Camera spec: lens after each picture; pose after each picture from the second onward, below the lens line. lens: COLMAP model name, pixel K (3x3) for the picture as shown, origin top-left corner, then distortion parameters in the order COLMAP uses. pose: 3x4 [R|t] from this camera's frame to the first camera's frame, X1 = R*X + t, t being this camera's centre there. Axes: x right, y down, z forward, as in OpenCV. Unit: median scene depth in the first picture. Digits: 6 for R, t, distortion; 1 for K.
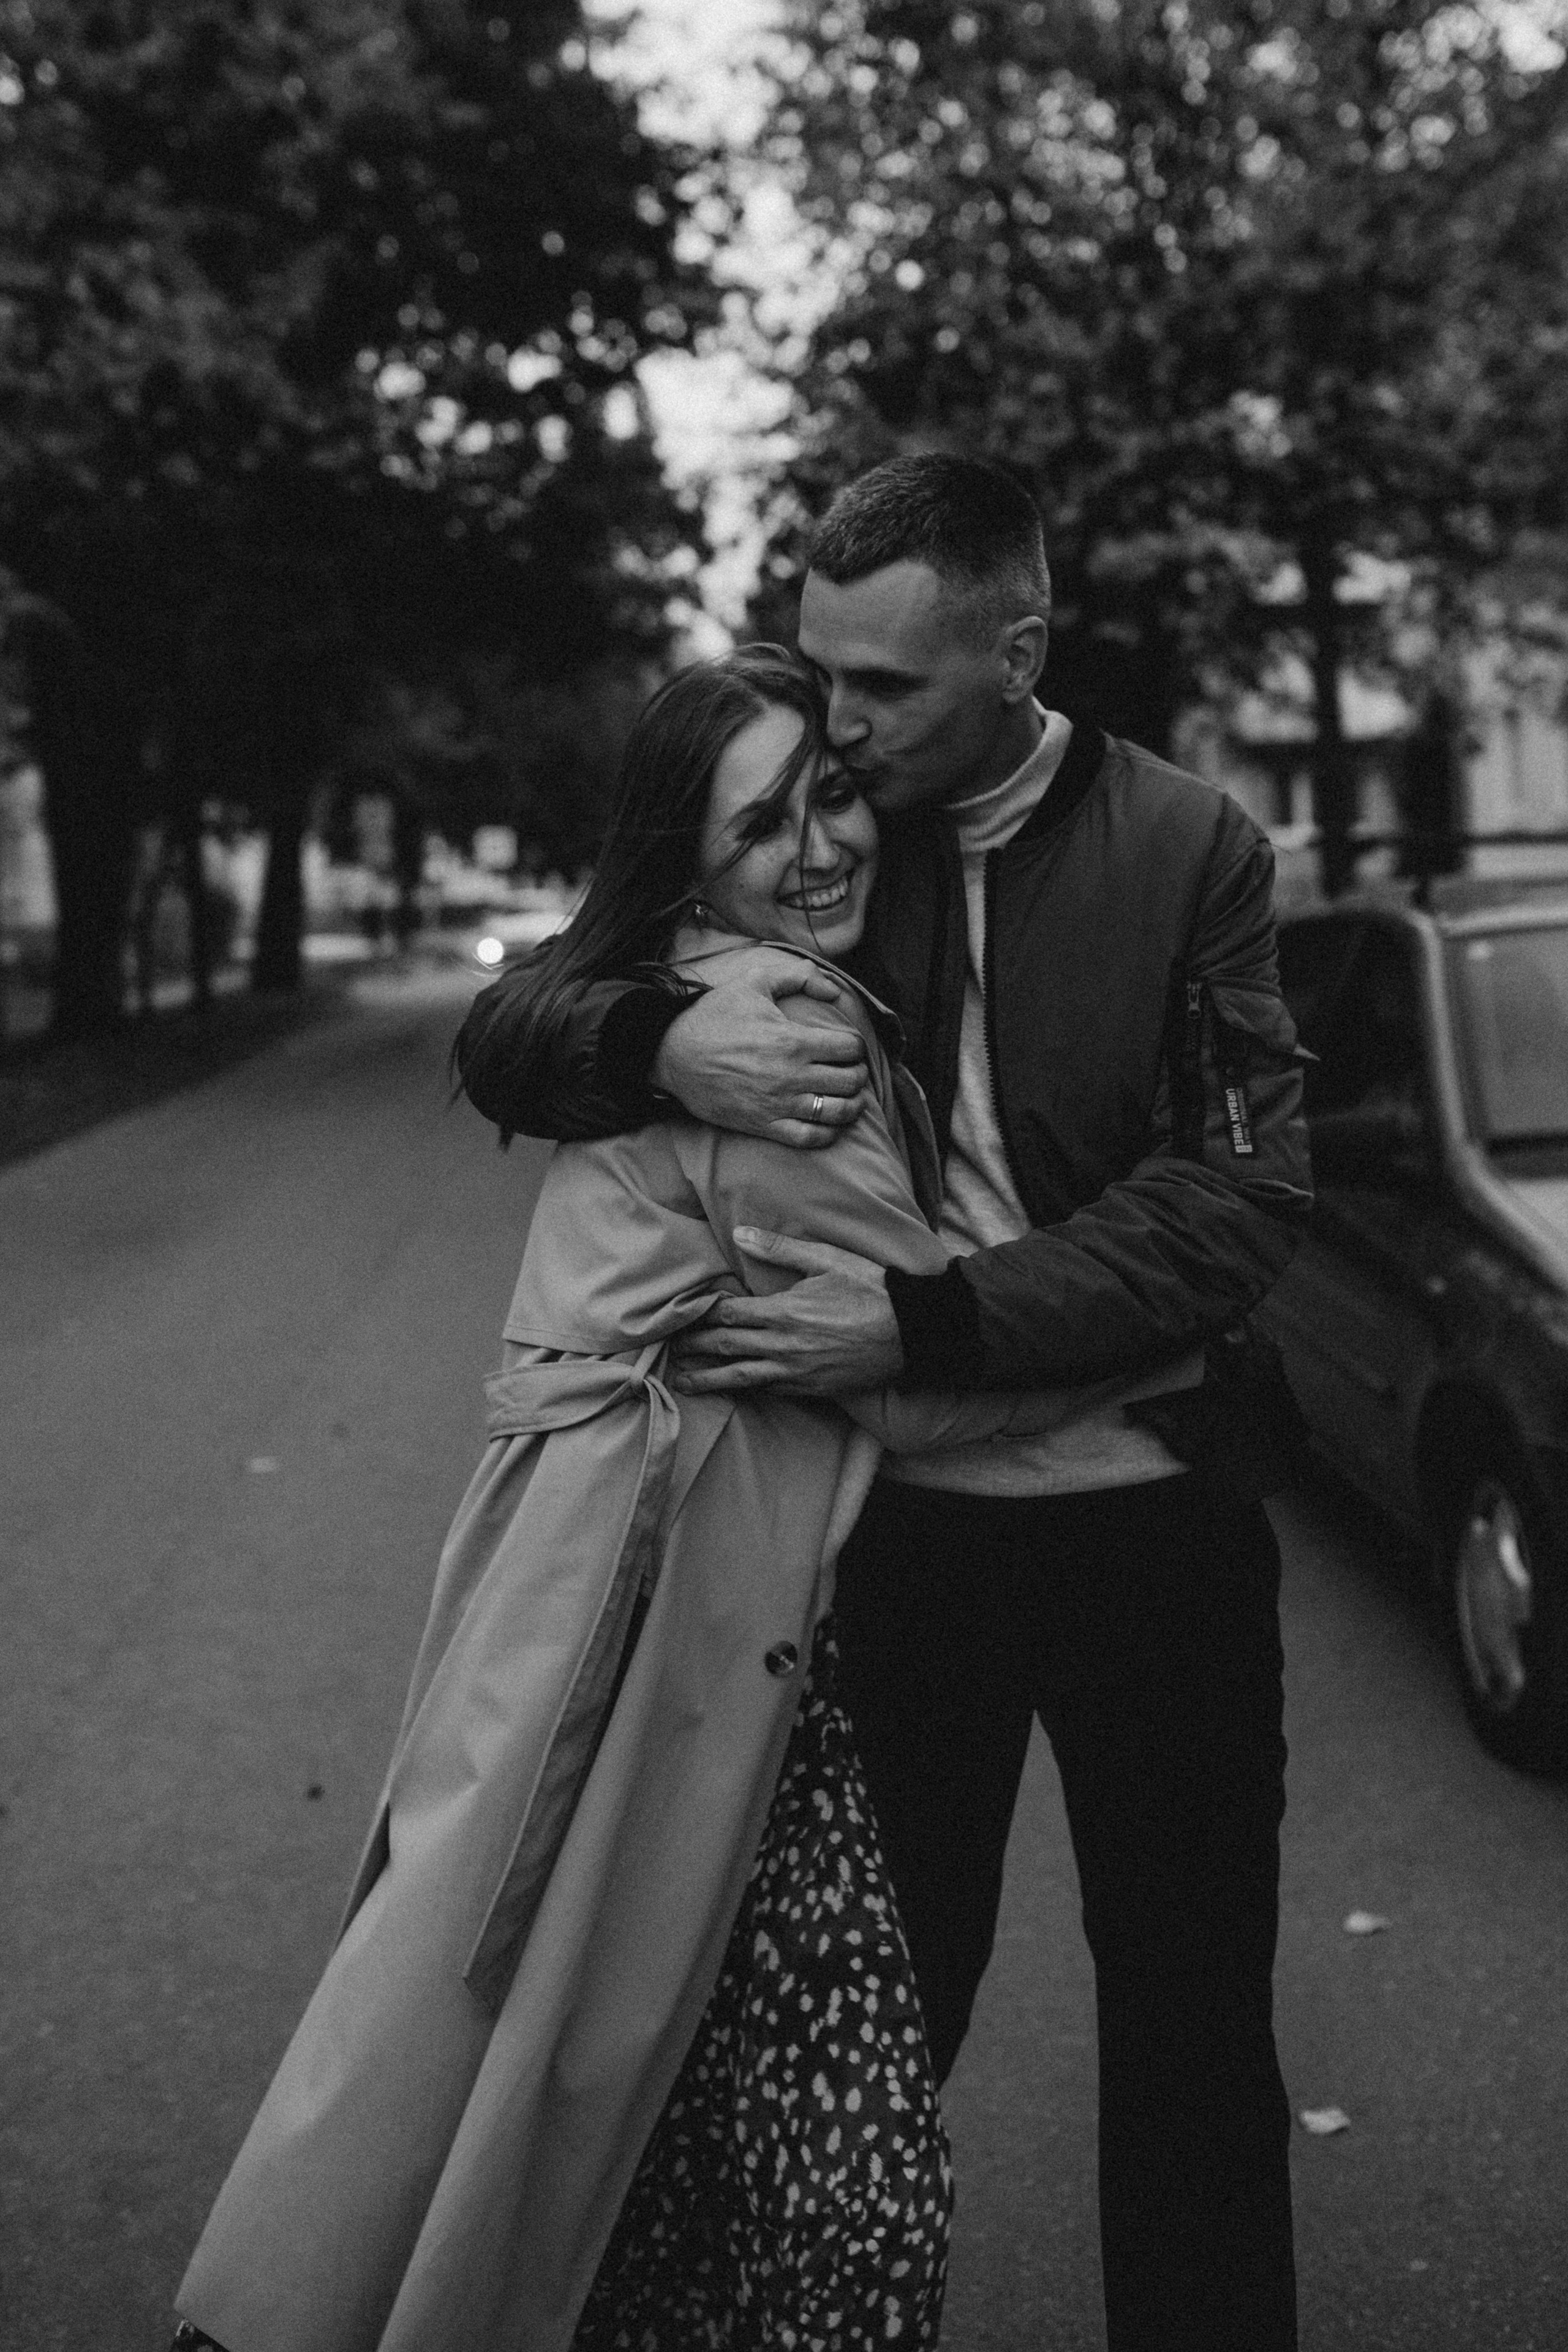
lens RADIAL K [[2376.1, 0, 742.0], [0, 2376.1, 1223.1], [0, 0, 1]] dist [-0.007968, -0.002489]
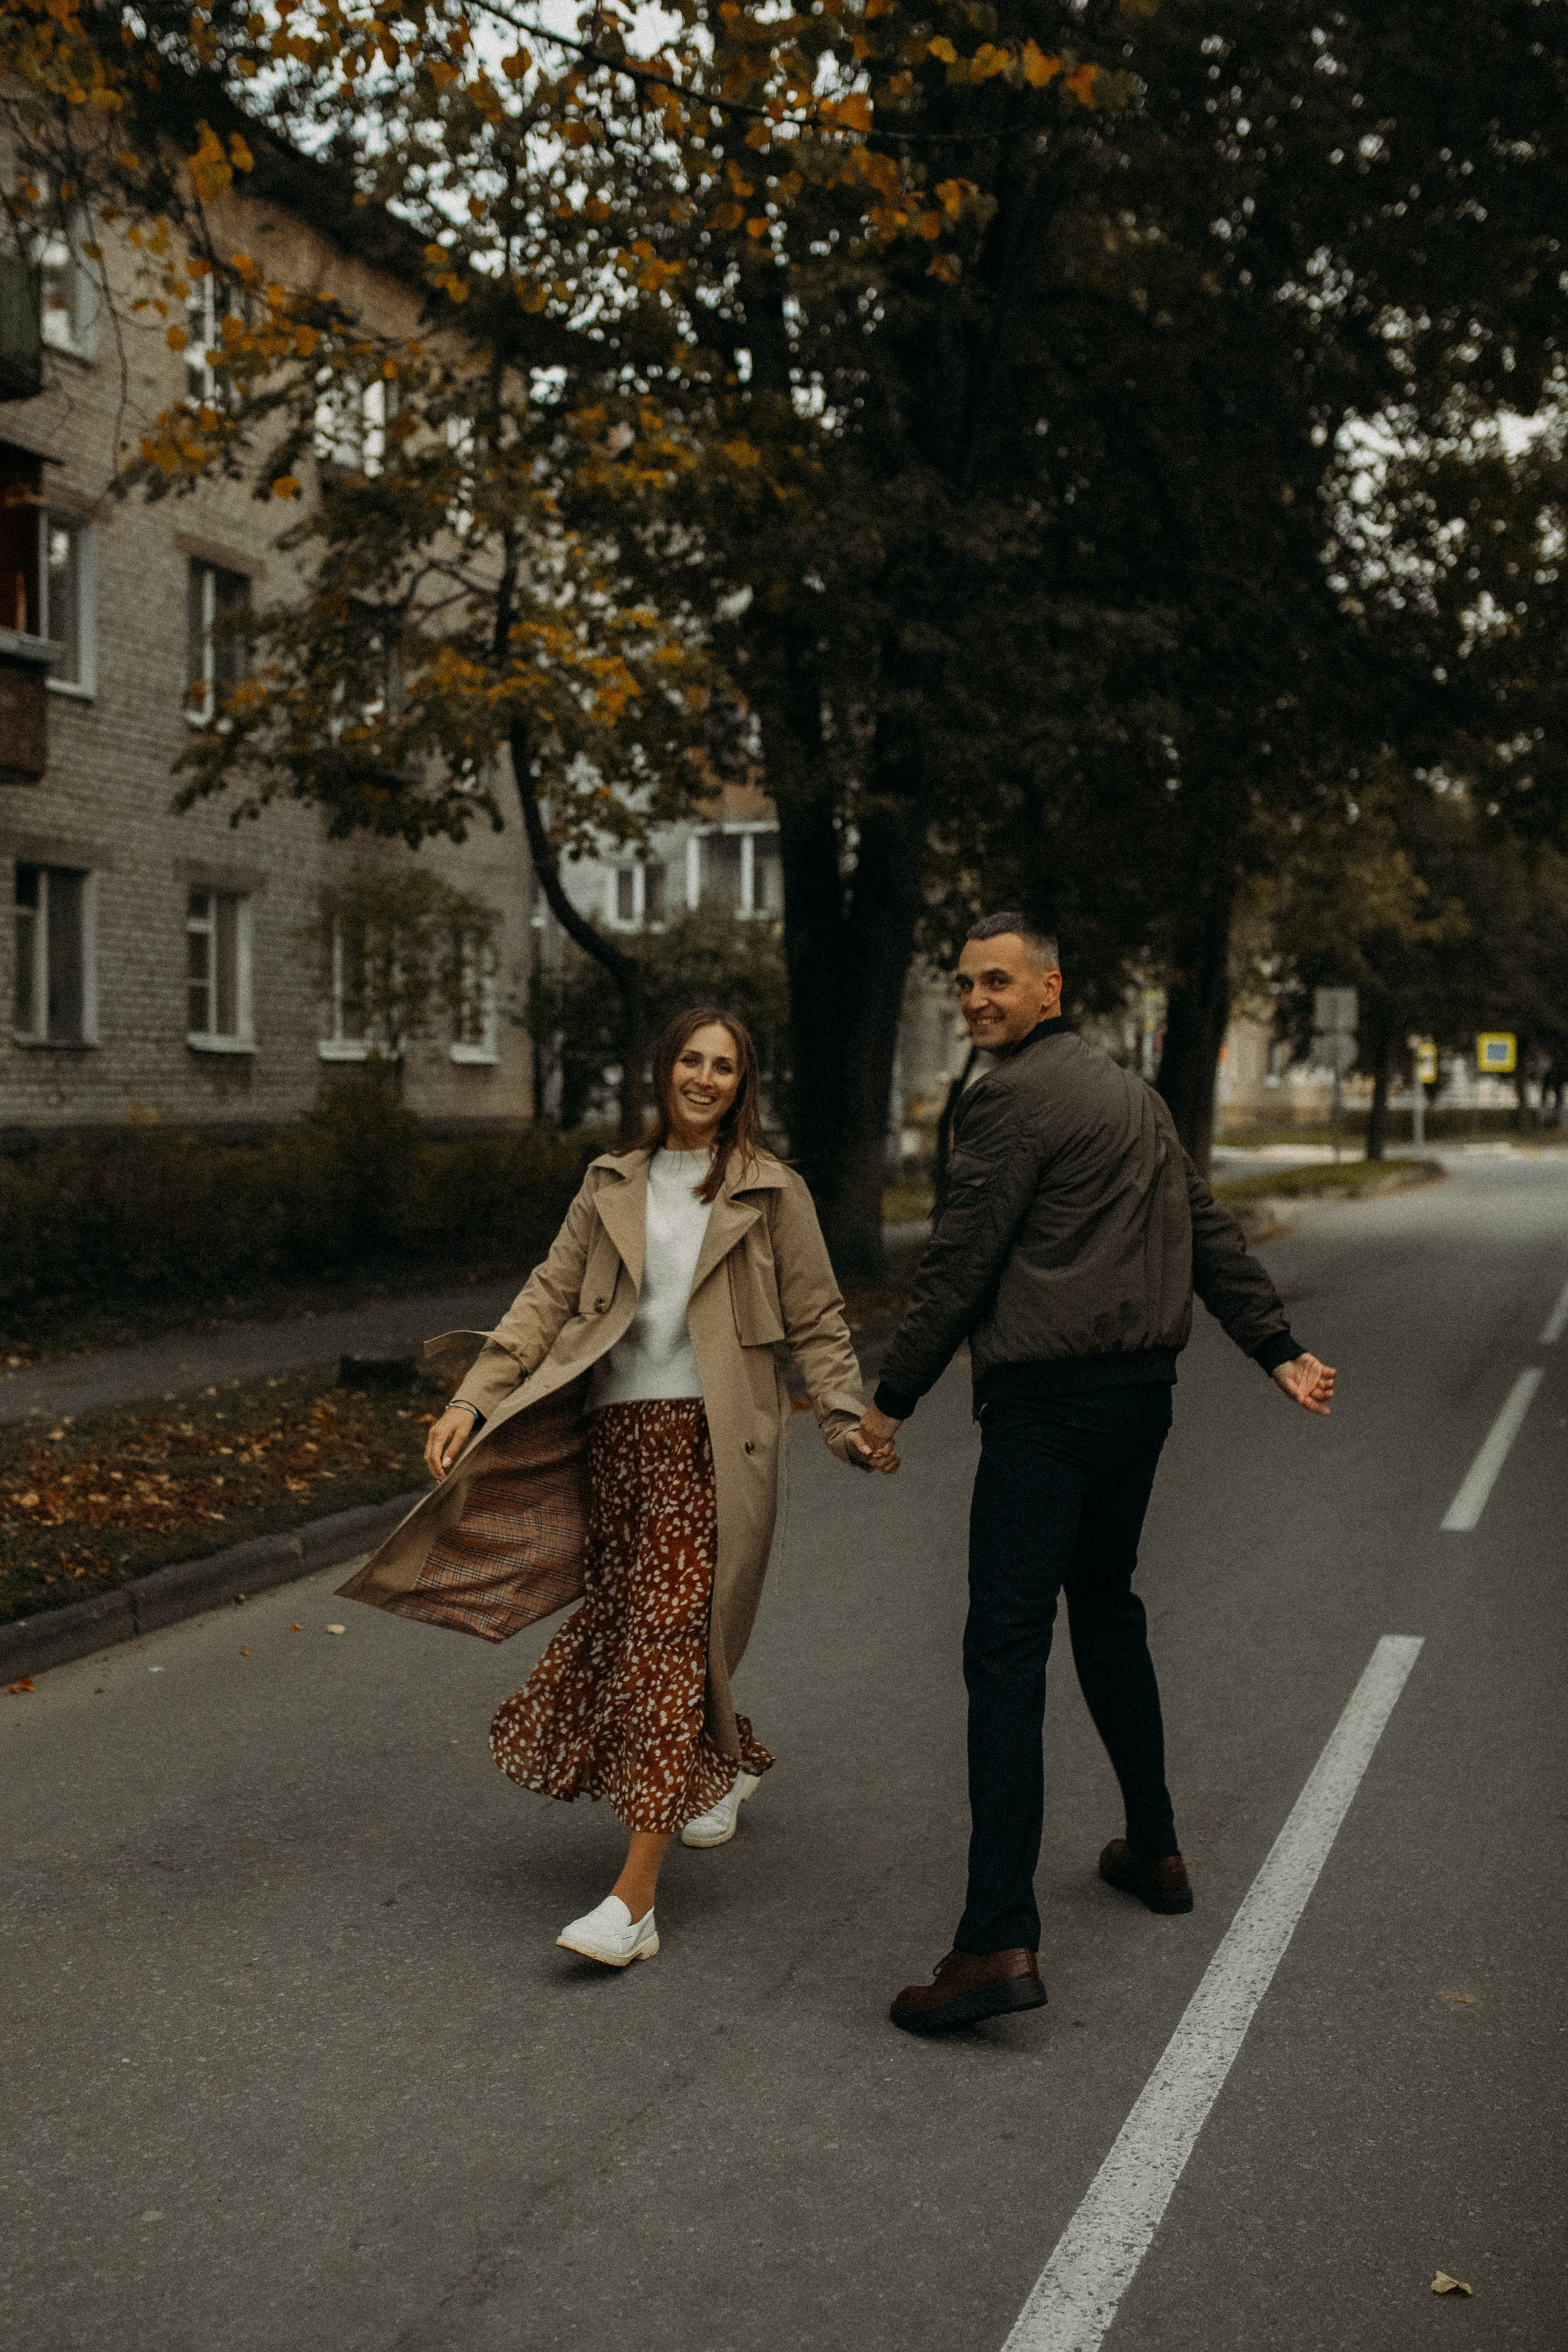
lens RADIAL K [[2376.1, 0, 742.0], [0, 2376.1, 1223.1], [0, 0, 1]] dist [-0.007968, -0.002489]
pose [[0.913905, 0.036258, -0.404305, -0.001243], [-0.069987, 0.995162, -0.068955, -0.018857], [0.399849, 0.091314, 0.912021, 0.132894]]
